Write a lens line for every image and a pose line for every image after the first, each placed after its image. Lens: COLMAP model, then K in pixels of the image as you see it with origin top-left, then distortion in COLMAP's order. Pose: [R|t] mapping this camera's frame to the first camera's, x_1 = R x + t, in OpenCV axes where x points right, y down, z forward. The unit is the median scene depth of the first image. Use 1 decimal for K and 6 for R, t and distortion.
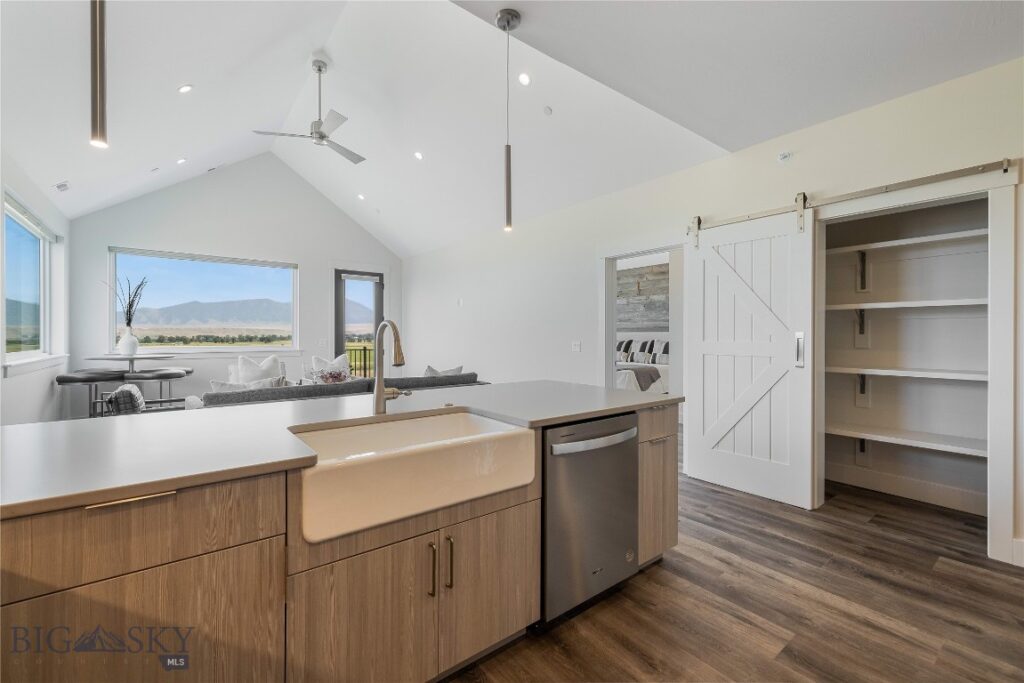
lens RADIAL K [[427.2, 0, 510.1], [0, 427.2, 340.7], [0, 0, 1]] dist [0.009797, -0.000204]
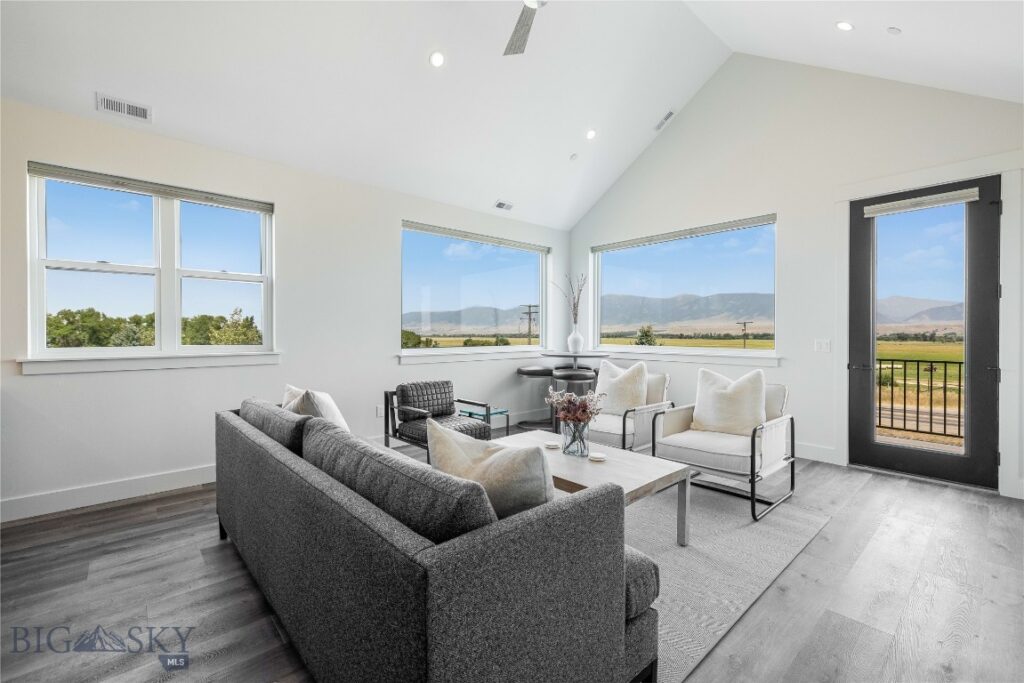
lens RADIAL K [[427.2, 0, 520.9], [0, 427.2, 340.7], [0, 0, 1]] dist [0.009797, -0.000204]
pose [[0.080099, 0.020446, -0.996577, 0.104950], [-0.014081, 0.999713, 0.019378, -0.011319], [0.996687, 0.012481, 0.080364, 0.866817]]
